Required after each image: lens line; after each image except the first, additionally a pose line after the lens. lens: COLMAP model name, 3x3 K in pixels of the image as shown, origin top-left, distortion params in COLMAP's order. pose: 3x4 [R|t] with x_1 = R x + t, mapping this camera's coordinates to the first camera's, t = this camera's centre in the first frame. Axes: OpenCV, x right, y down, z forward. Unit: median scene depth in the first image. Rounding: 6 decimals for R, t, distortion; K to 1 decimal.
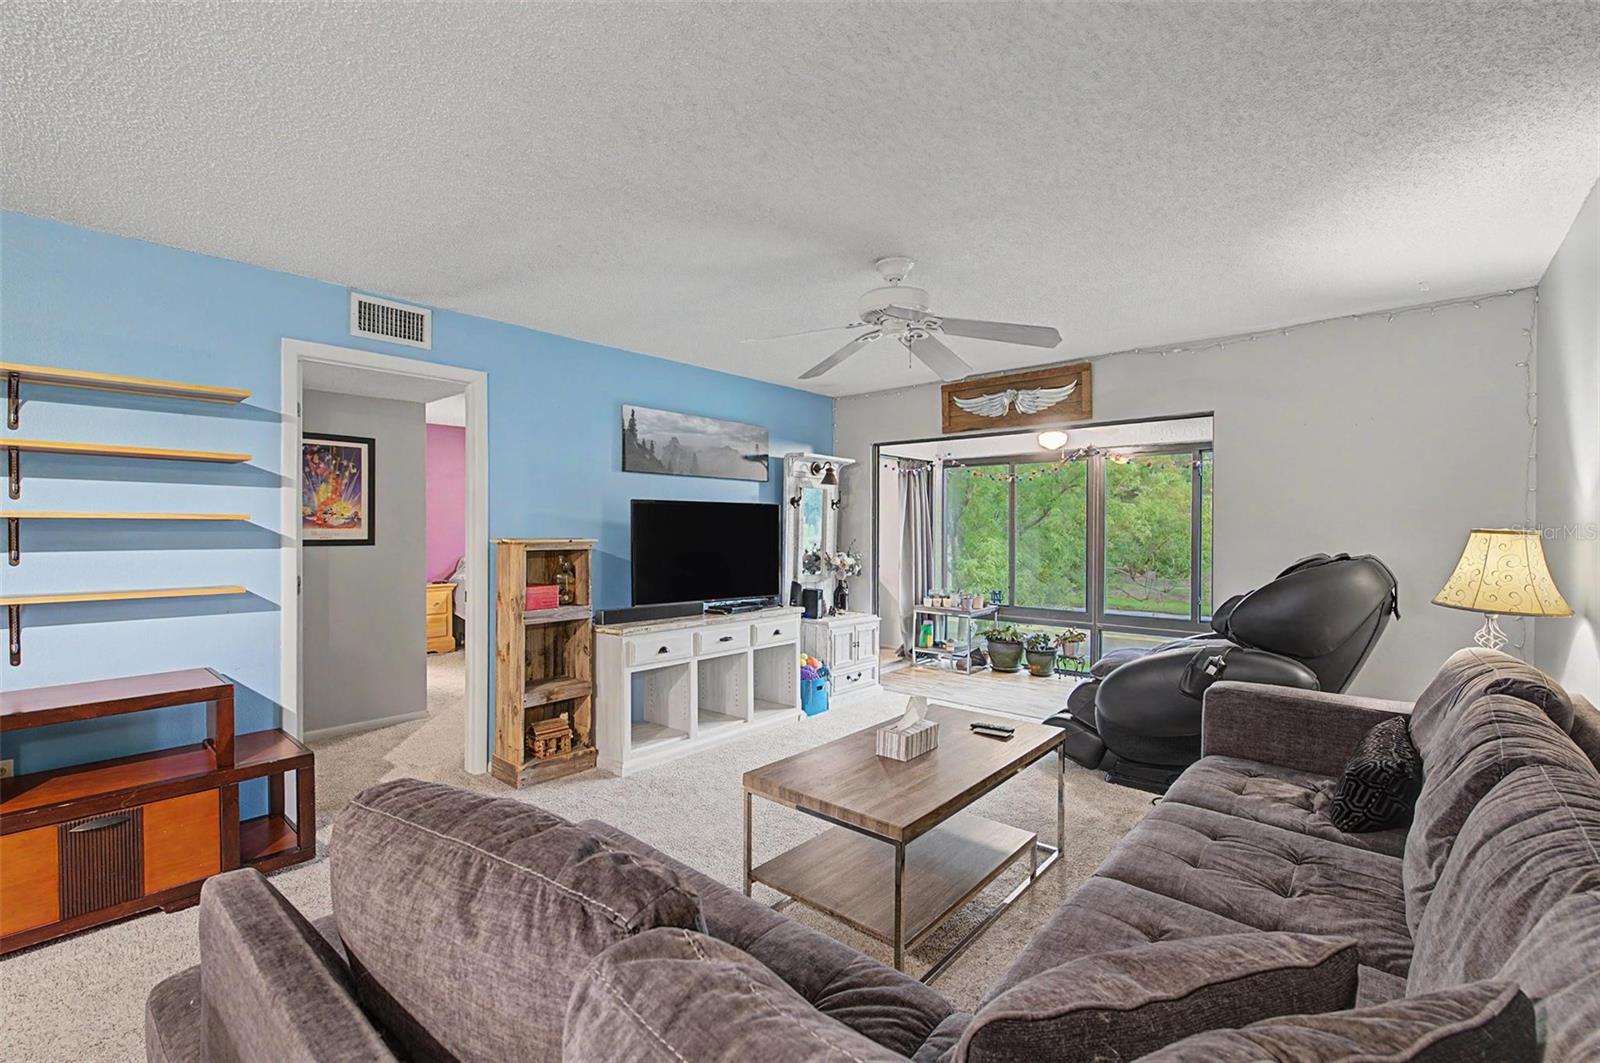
lens RADIAL K [[690.1, 0, 804.7], [0, 690.1, 528.0], [0, 0, 1]] dist [-0.001730, -0.000137]
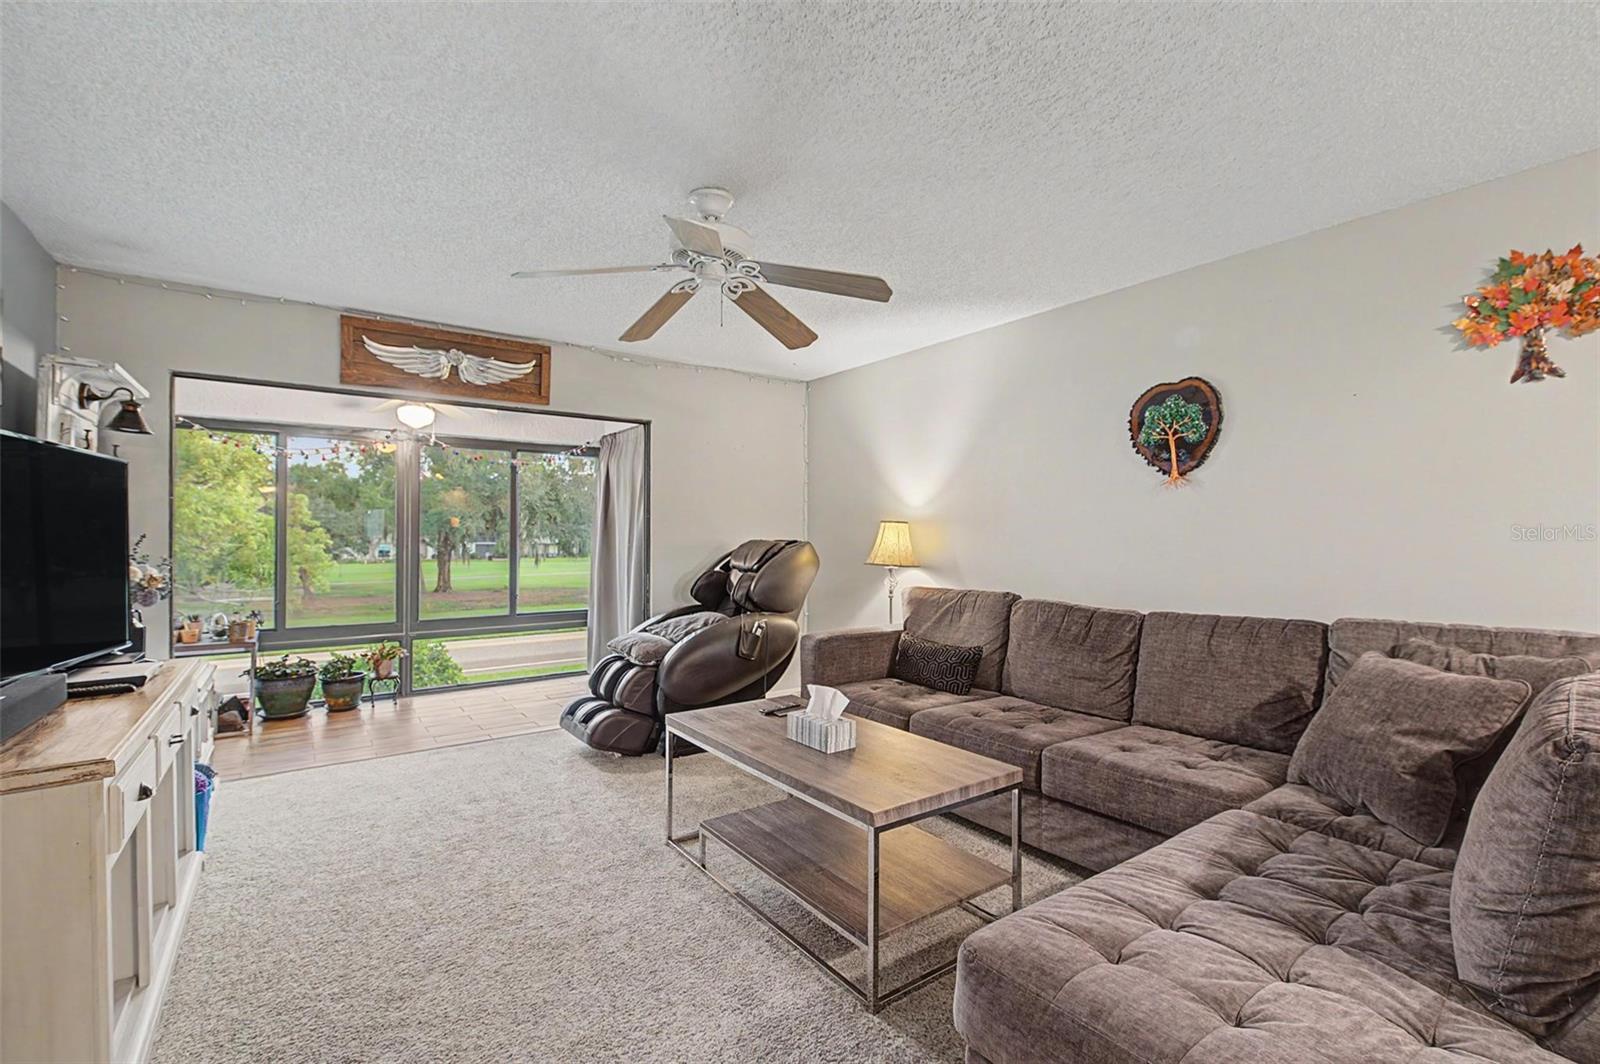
lens RADIAL K [[690.1, 0, 797.0], [0, 690.1, 540.1], [0, 0, 1]] dist [-0.001730, -0.000137]
pose [[0.248051, -0.006176, 0.968727, -0.364826], [0.000339, 0.999980, 0.006289, 0.017780], [-0.968747, -0.001232, 0.248048, 0.373341]]
